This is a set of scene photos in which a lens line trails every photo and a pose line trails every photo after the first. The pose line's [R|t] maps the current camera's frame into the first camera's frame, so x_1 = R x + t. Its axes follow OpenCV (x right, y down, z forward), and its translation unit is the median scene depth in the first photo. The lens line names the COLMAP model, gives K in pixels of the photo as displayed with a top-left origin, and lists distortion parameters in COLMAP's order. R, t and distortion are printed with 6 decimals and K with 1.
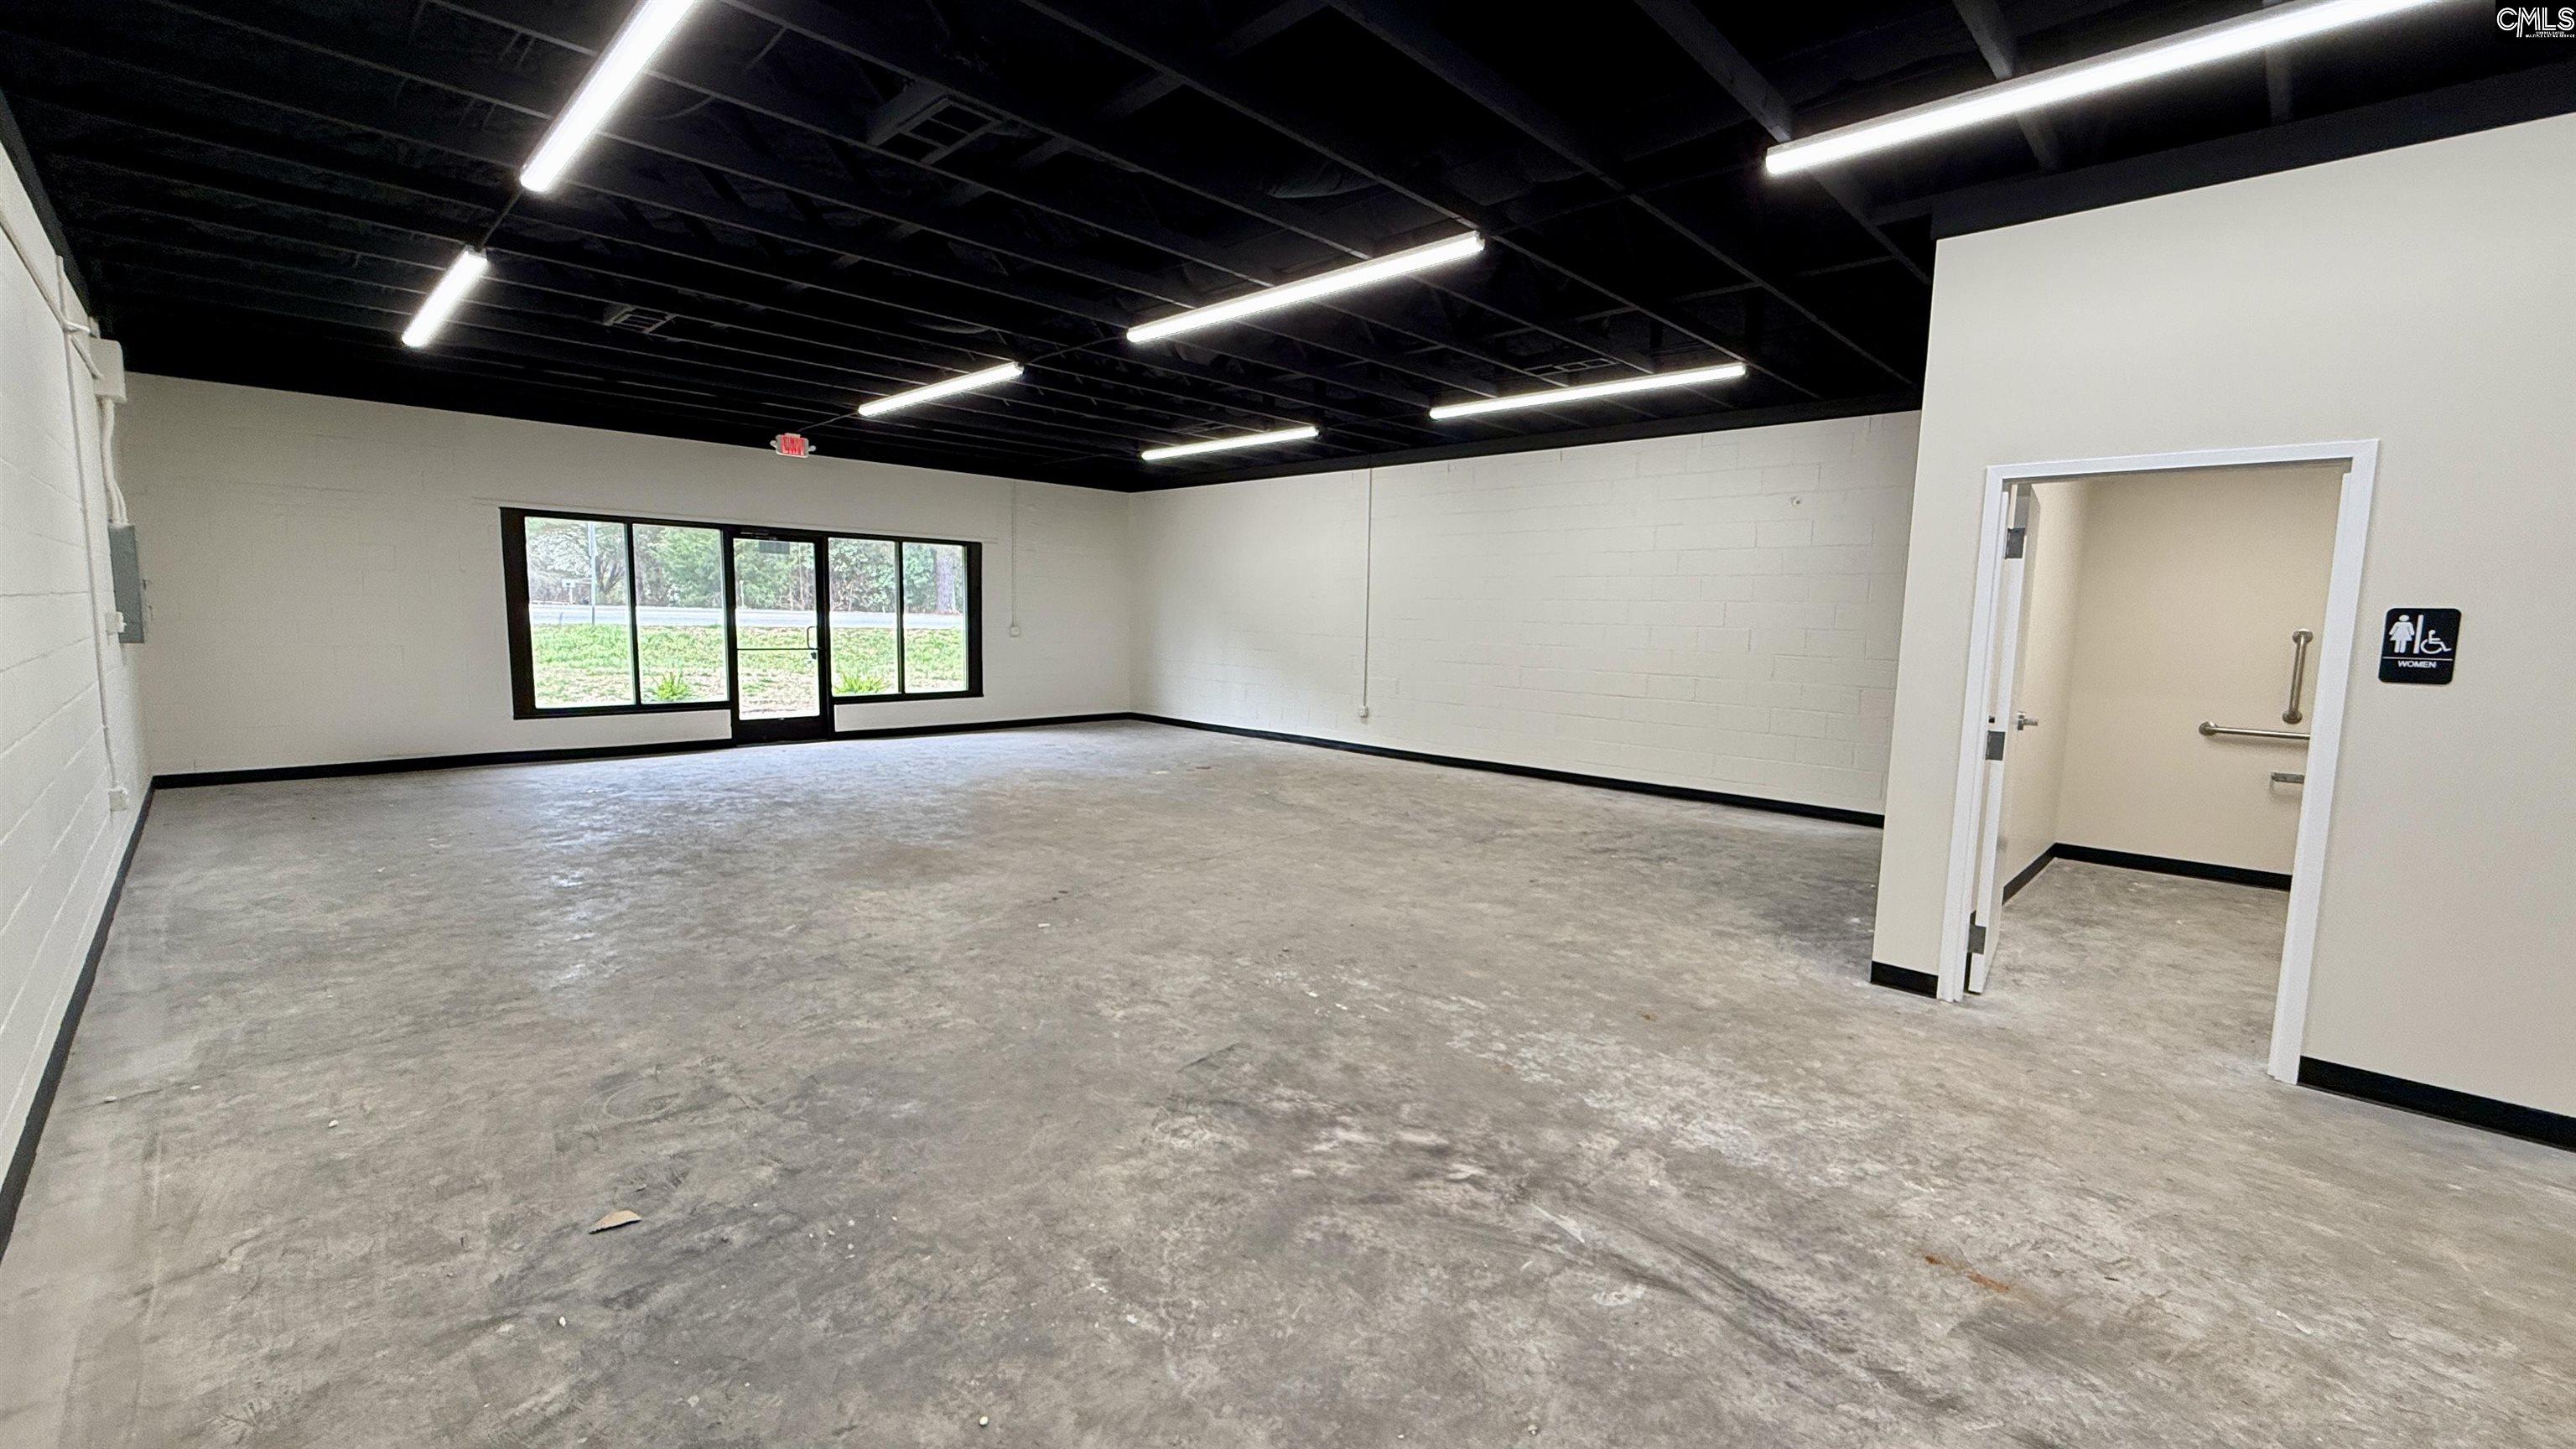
lens RADIAL K [[1028.4, 0, 1280.1], [0, 1028.4, 724.5], [0, 0, 1]] dist [0.003484, -0.000484]
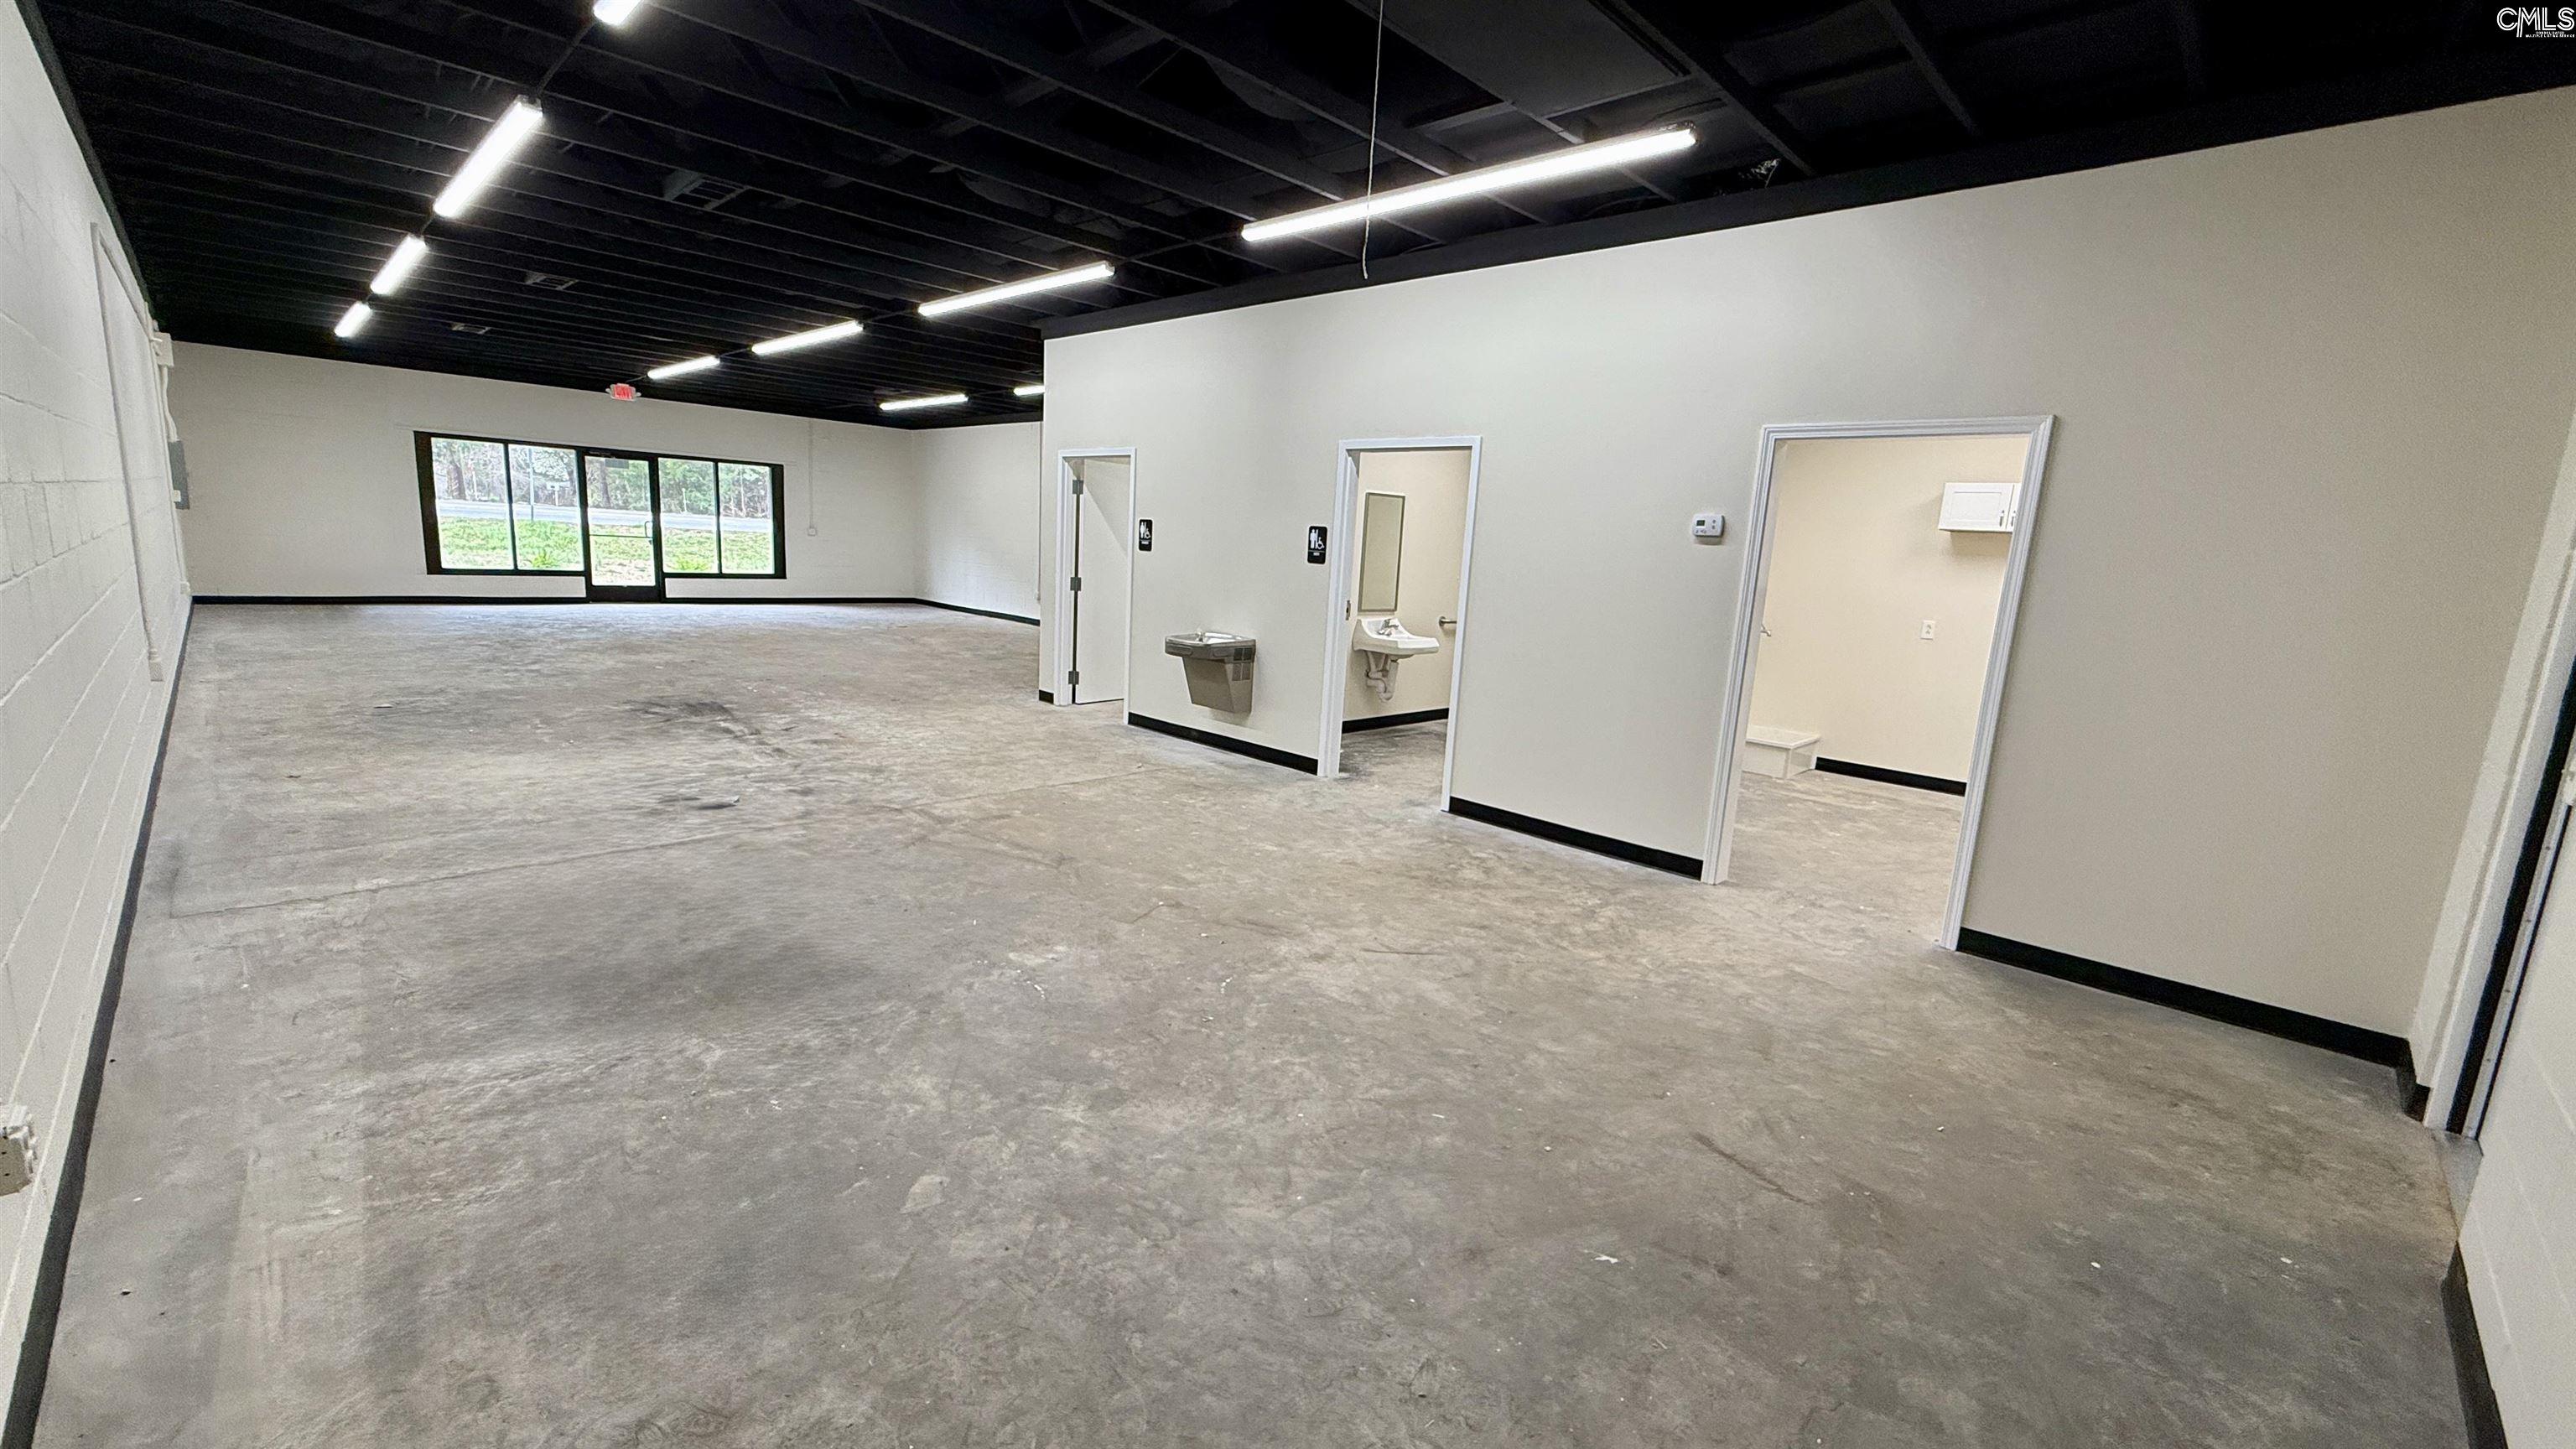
lens RADIAL K [[1028.4, 0, 1282.1], [0, 1028.4, 721.2], [0, 0, 1]] dist [0.003484, -0.000484]
pose [[0.999399, 0.034674, -0.000193, 0.507808], [-0.034590, 0.997337, 0.064200, 0.068610], [0.002419, -0.064155, 0.997937, -0.508501]]
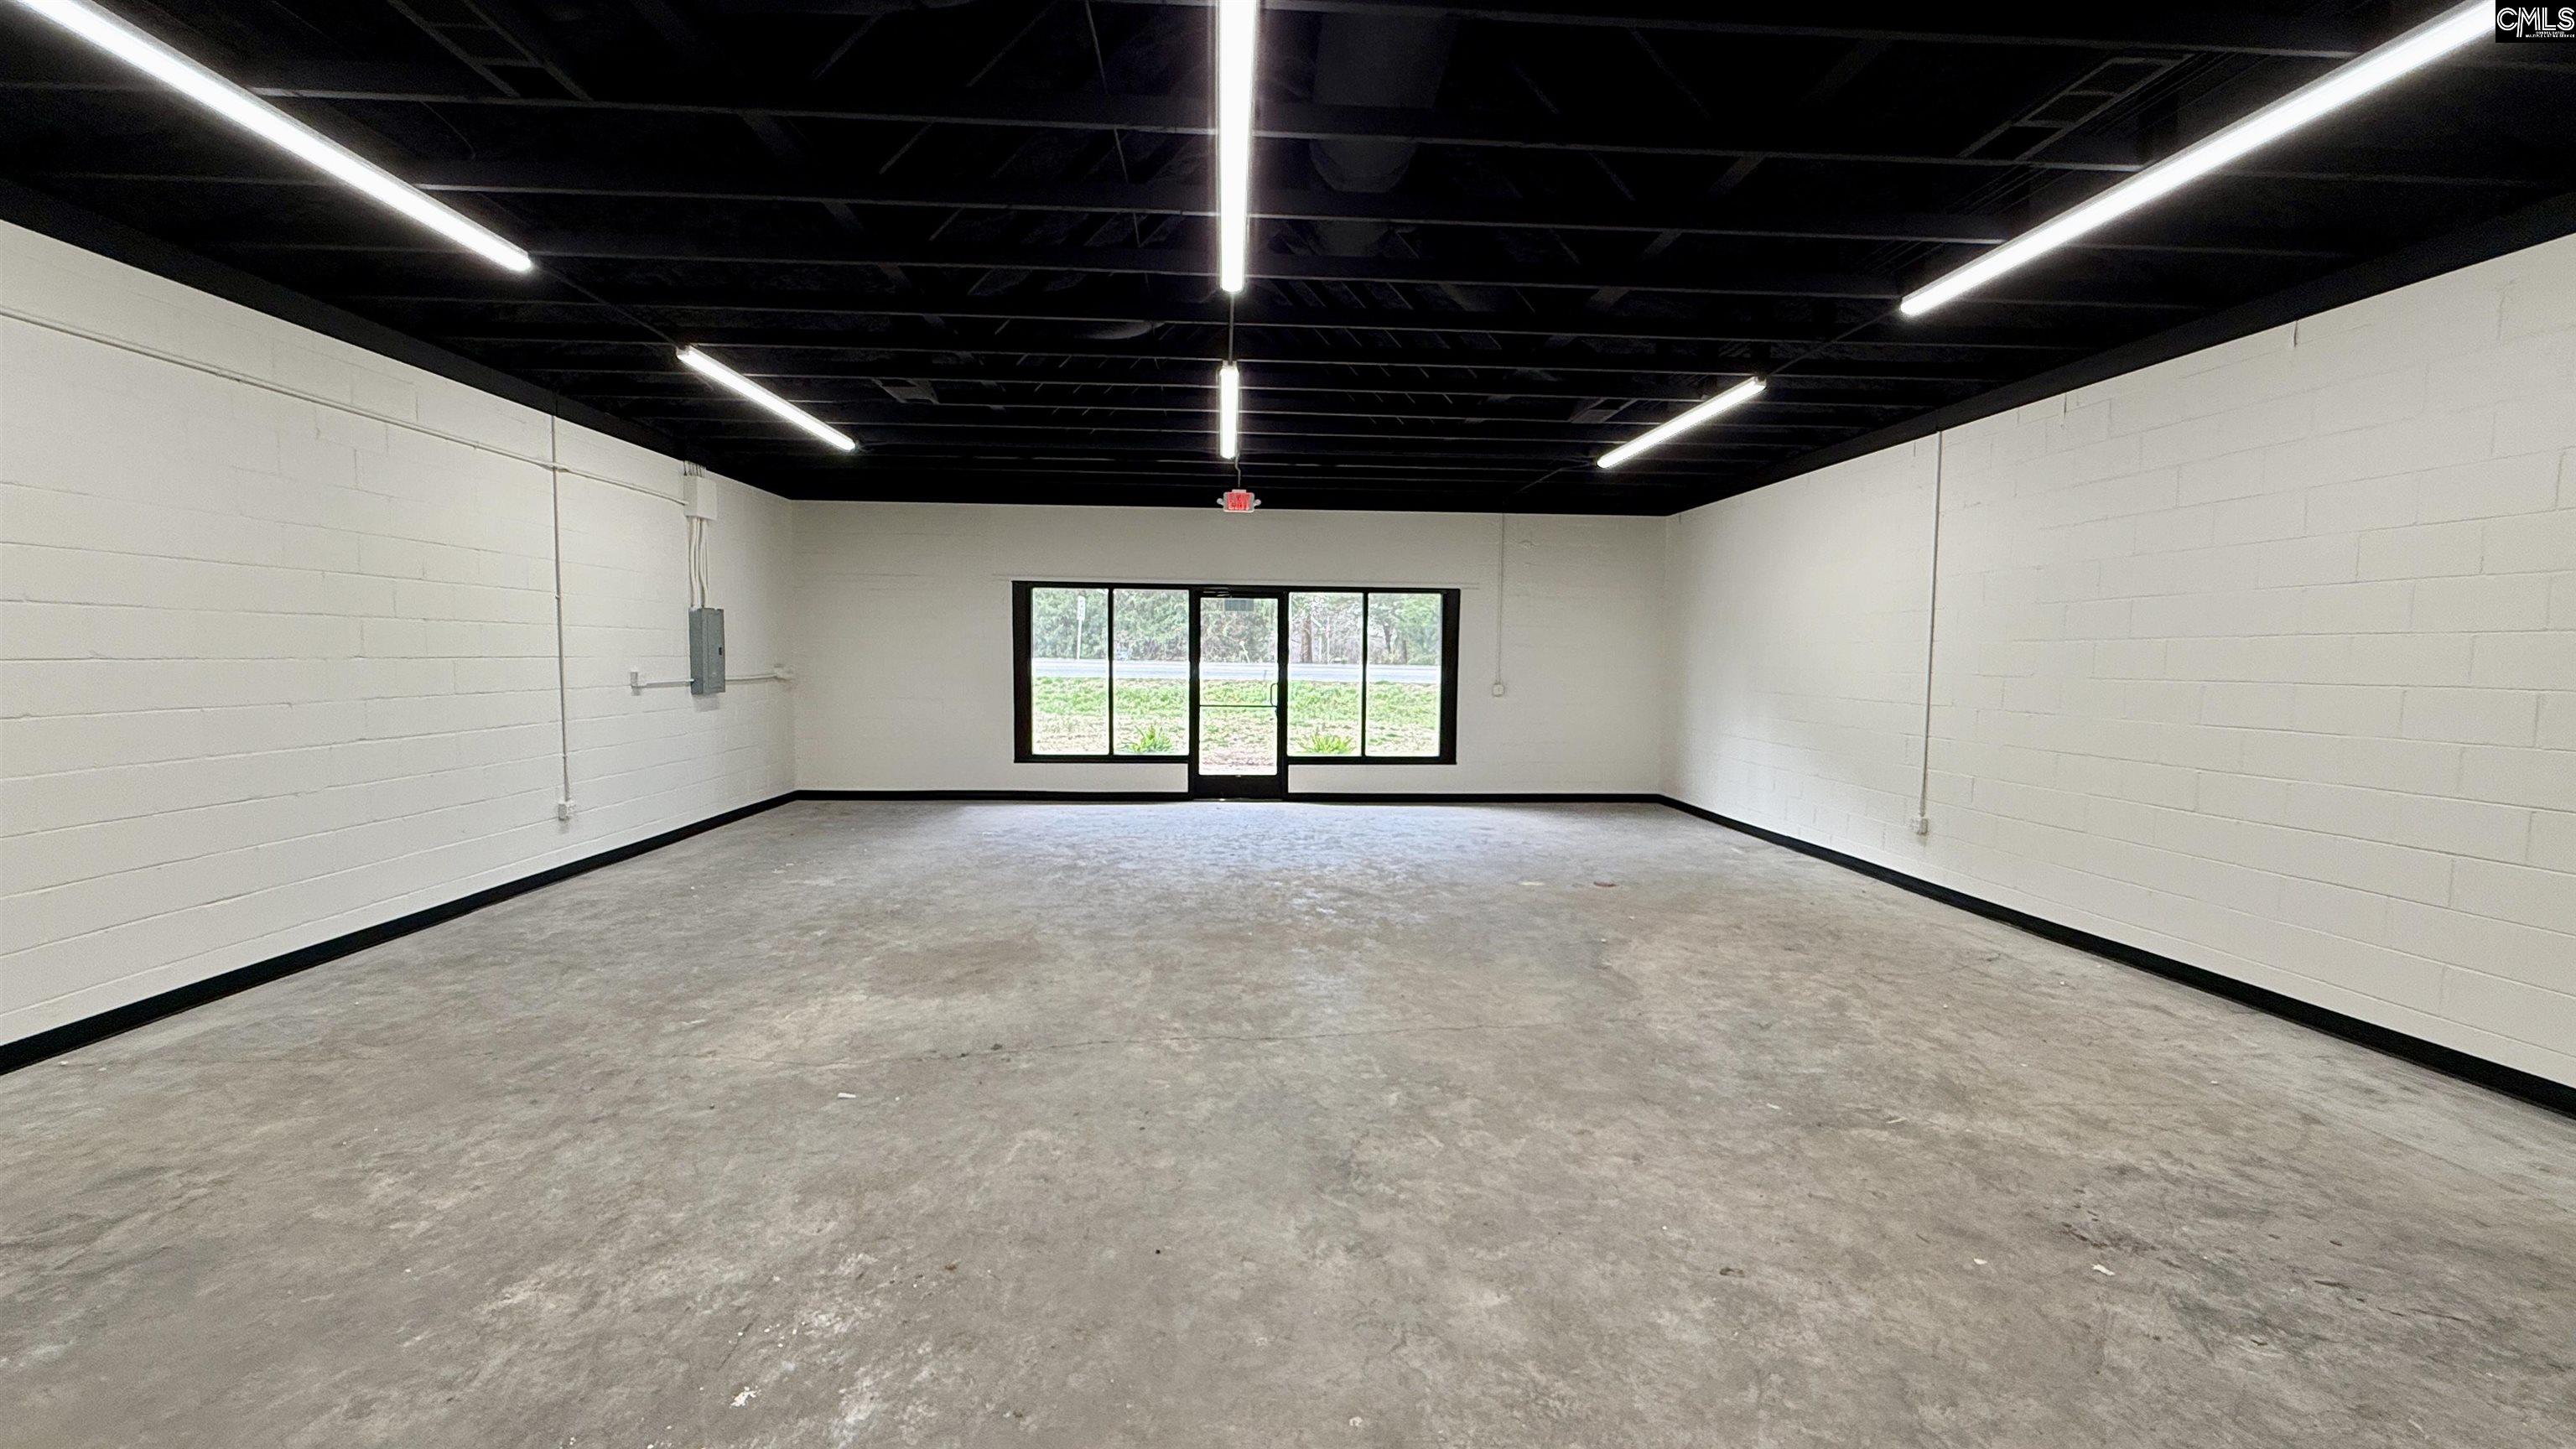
lens RADIAL K [[1028.4, 0, 1274.9], [0, 1028.4, 725.0], [0, 0, 1]] dist [0.003484, -0.000484]
pose [[0.738634, 0.031694, -0.673361, 0.247044], [-0.068287, 0.997274, -0.027966, -0.034497], [0.670639, 0.066639, 0.738784, 0.336597]]
